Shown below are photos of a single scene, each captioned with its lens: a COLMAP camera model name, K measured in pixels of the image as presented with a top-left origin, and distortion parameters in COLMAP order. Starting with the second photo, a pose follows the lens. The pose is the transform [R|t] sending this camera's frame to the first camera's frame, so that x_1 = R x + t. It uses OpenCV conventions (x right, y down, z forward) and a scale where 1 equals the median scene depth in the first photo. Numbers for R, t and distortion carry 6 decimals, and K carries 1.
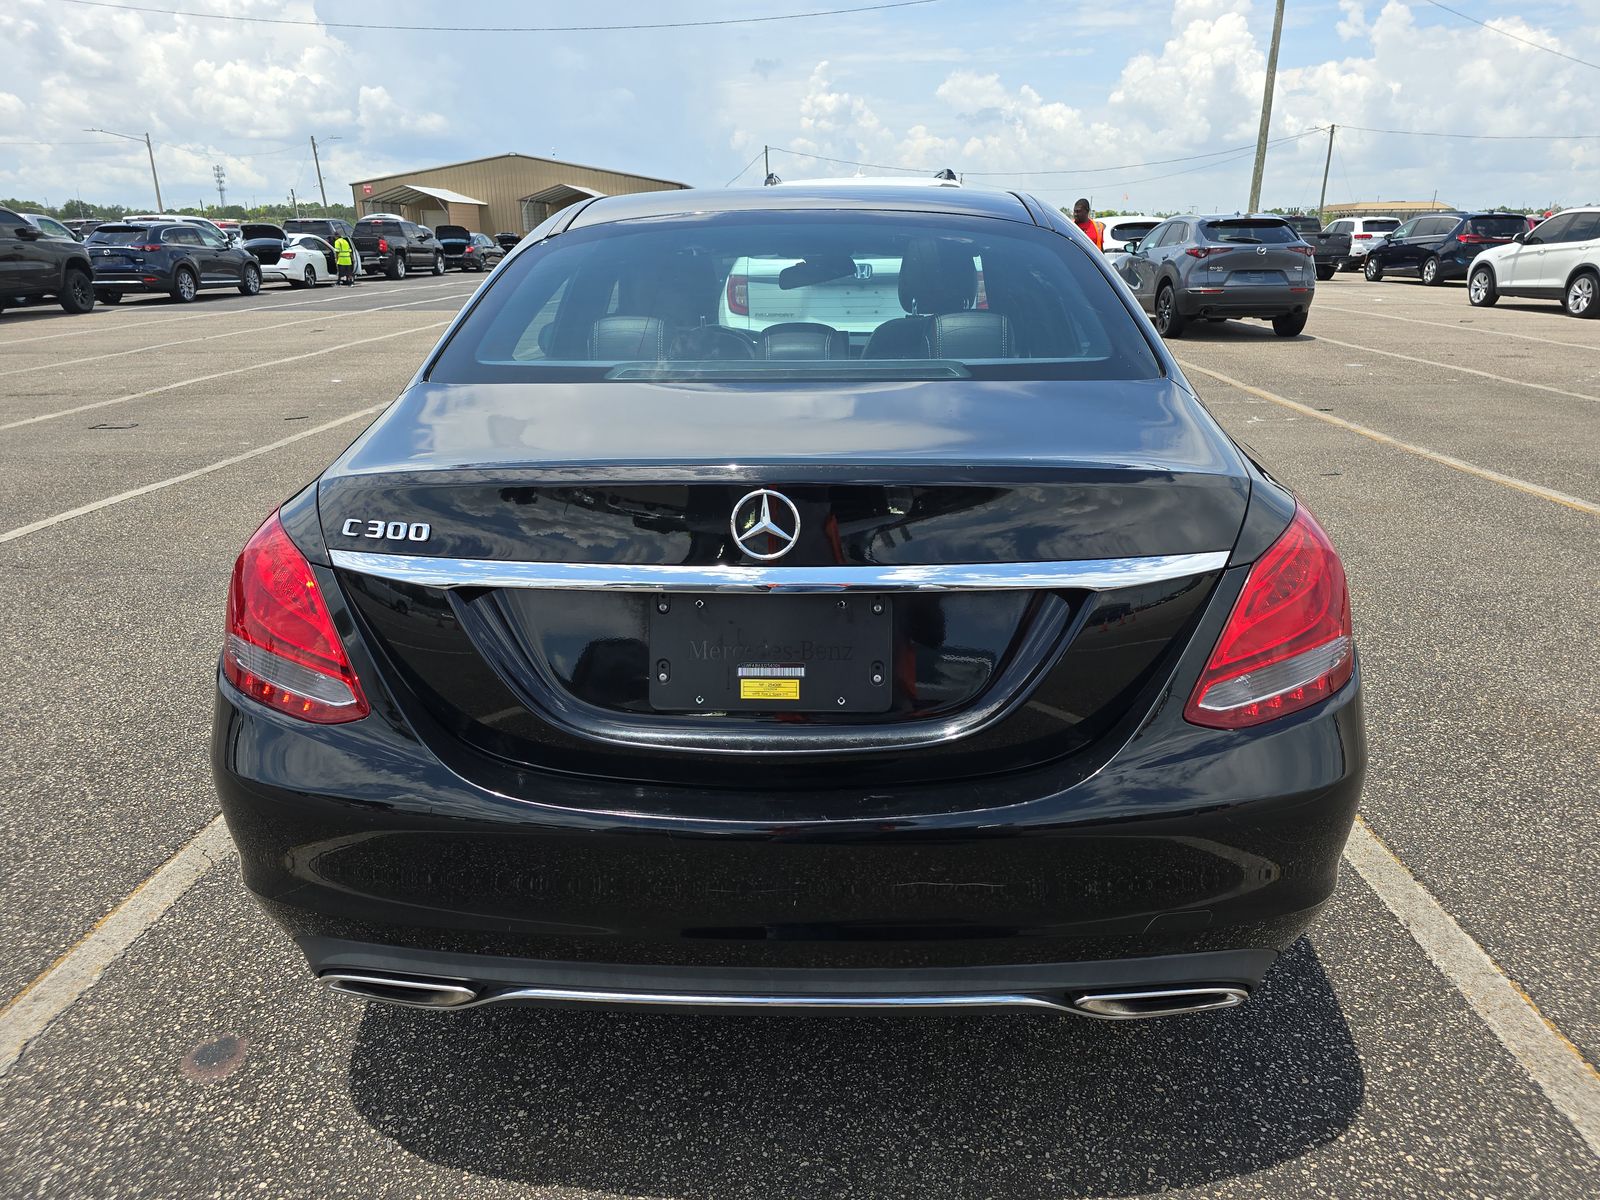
lens RADIAL K [[1131.8, 0, 796.4], [0, 1131.8, 597.0], [0, 0, 1]] dist [0.020268, -0.022443]
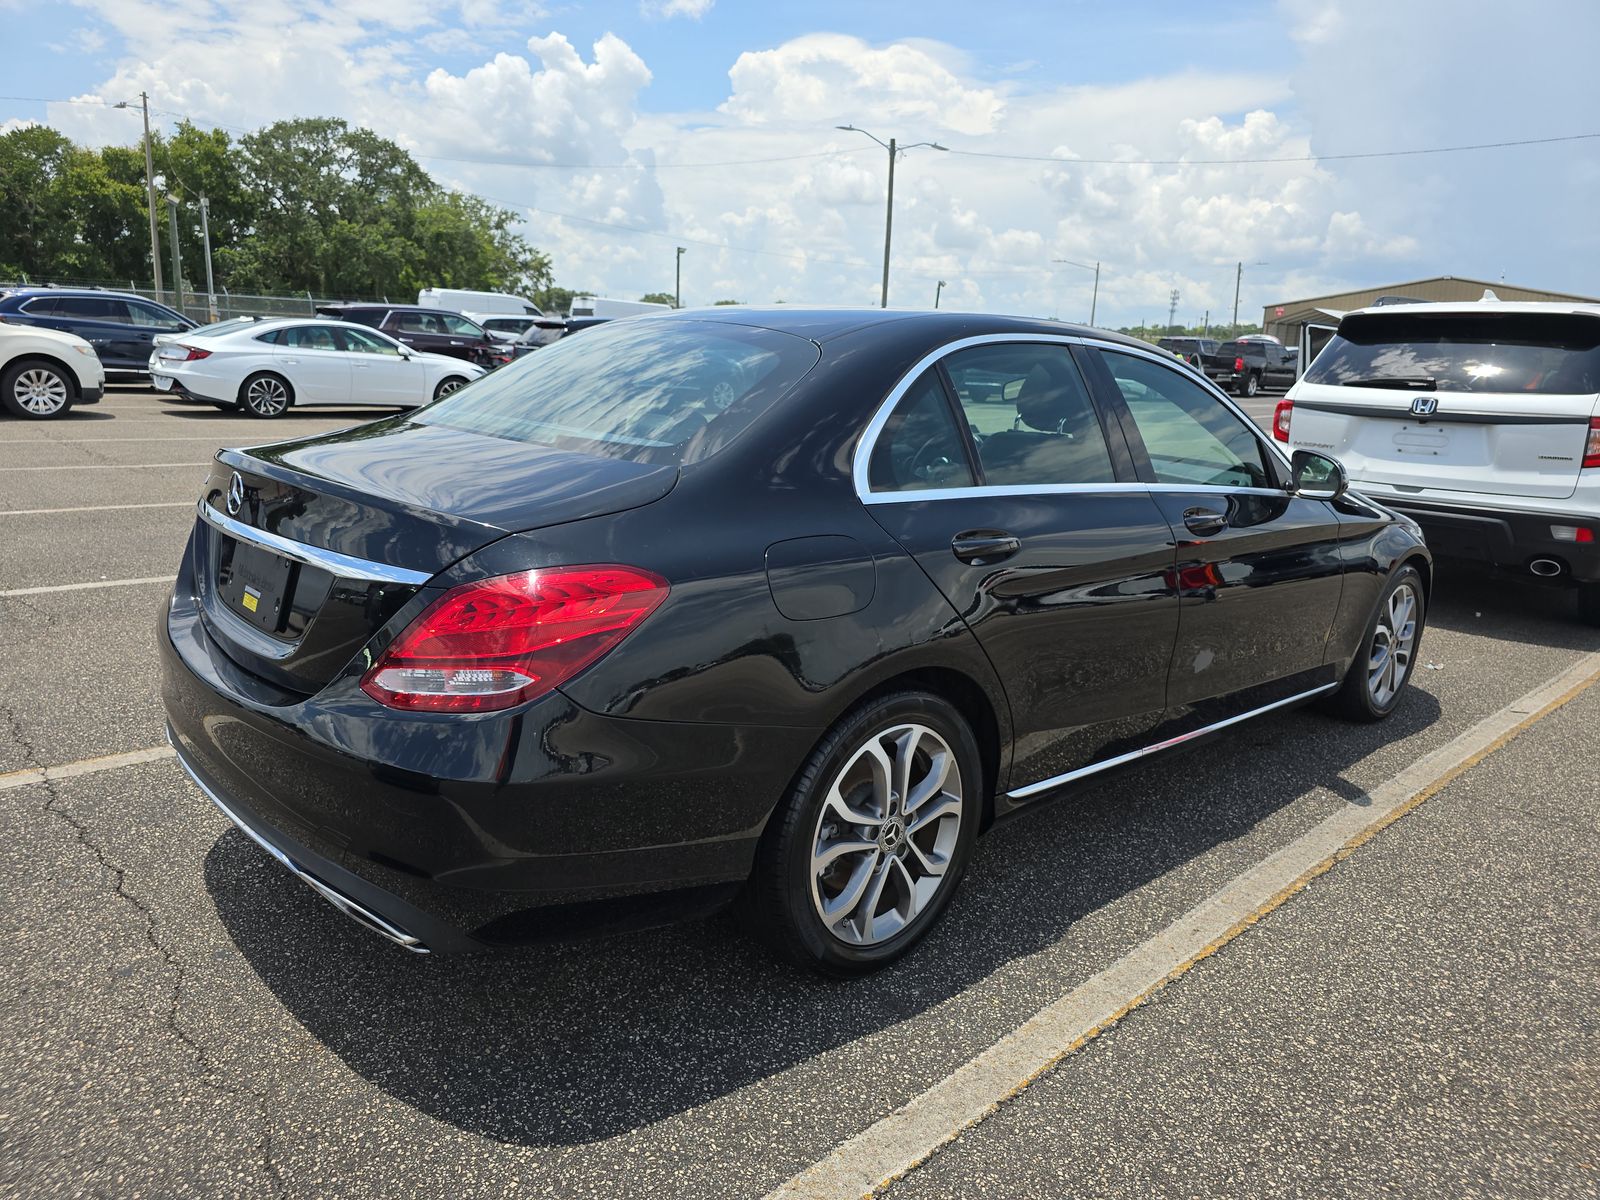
lens RADIAL K [[1131.8, 0, 796.4], [0, 1131.8, 597.0], [0, 0, 1]] dist [0.020268, -0.022443]
pose [[0.692564, 0.190838, -0.695655, 0.059711], [-0.258476, 0.965987, 0.007671, -0.005024], [0.673458, 0.174497, 0.718335, 0.014008]]
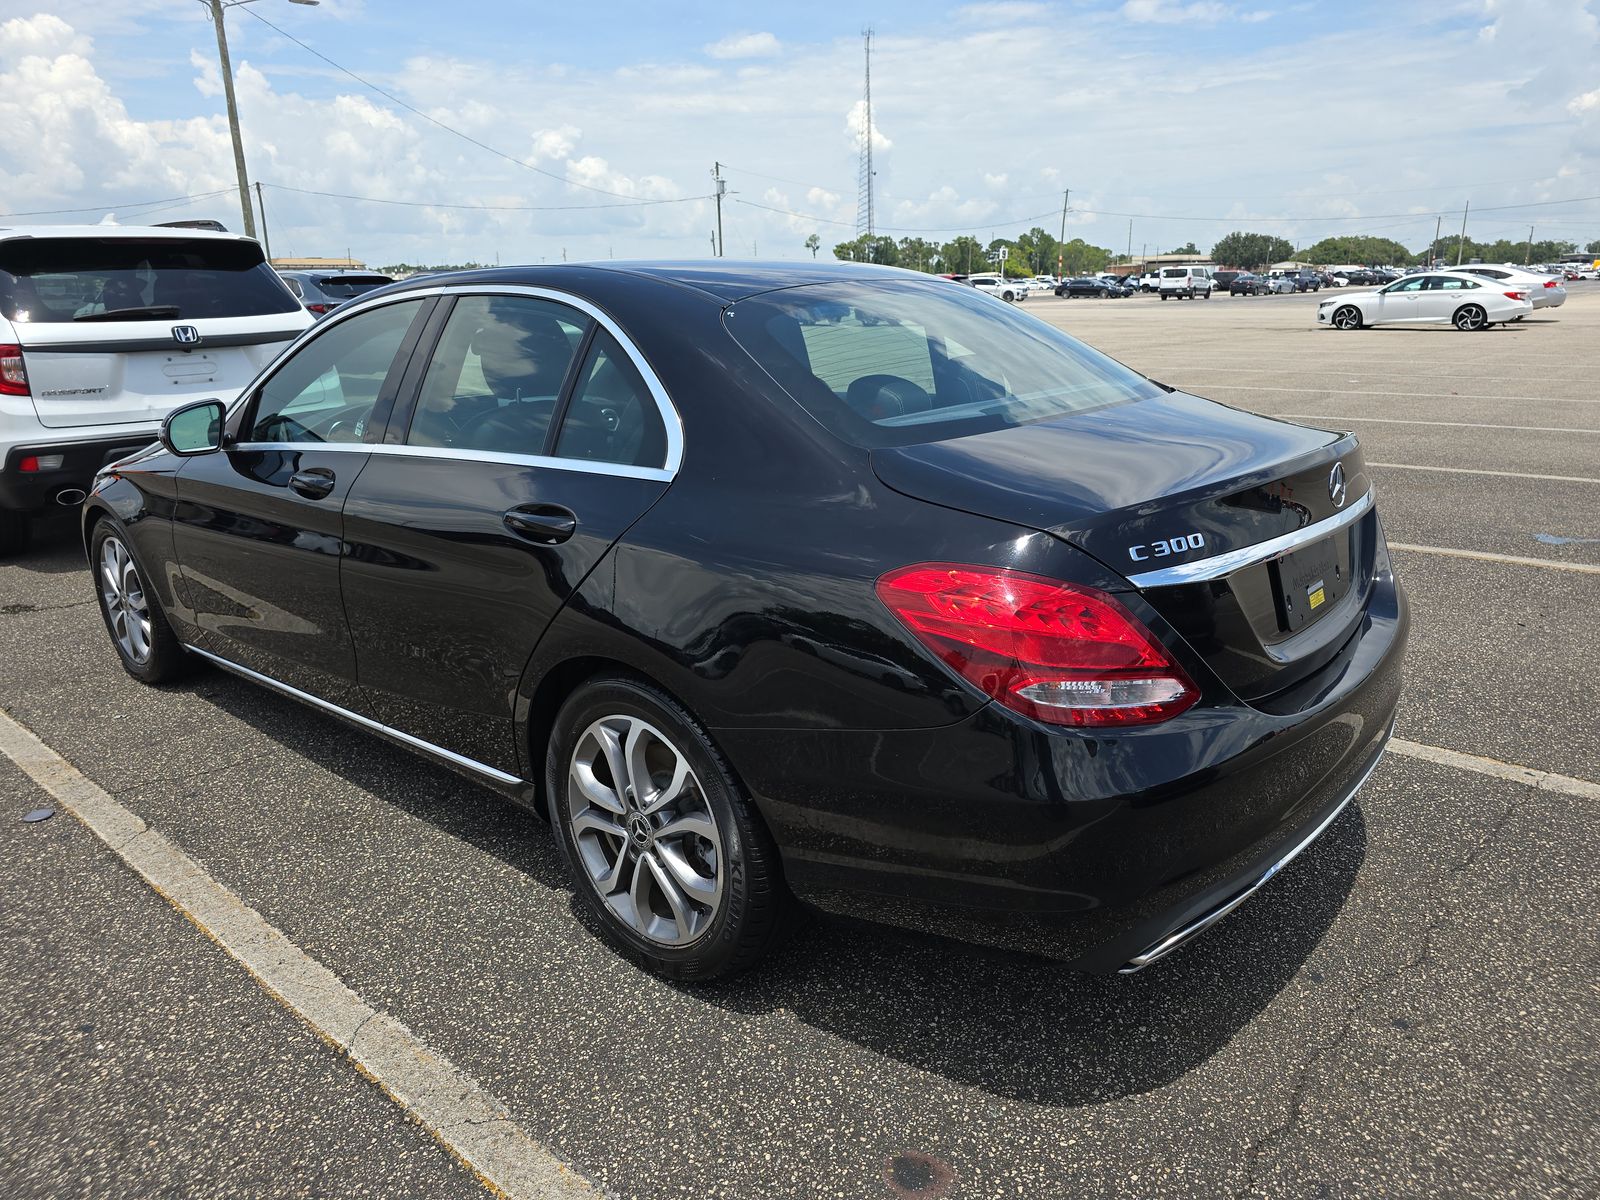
lens RADIAL K [[1148.9, 0, 800.0], [0, 1148.9, 600.0], [0, 0, 1]] dist [-0.005966, -0.007879]
pose [[0.608262, -0.208172, 0.765952, -0.060777], [0.240530, 0.967963, 0.072065, -0.007340], [-0.756415, 0.140400, 0.638846, 0.020674]]
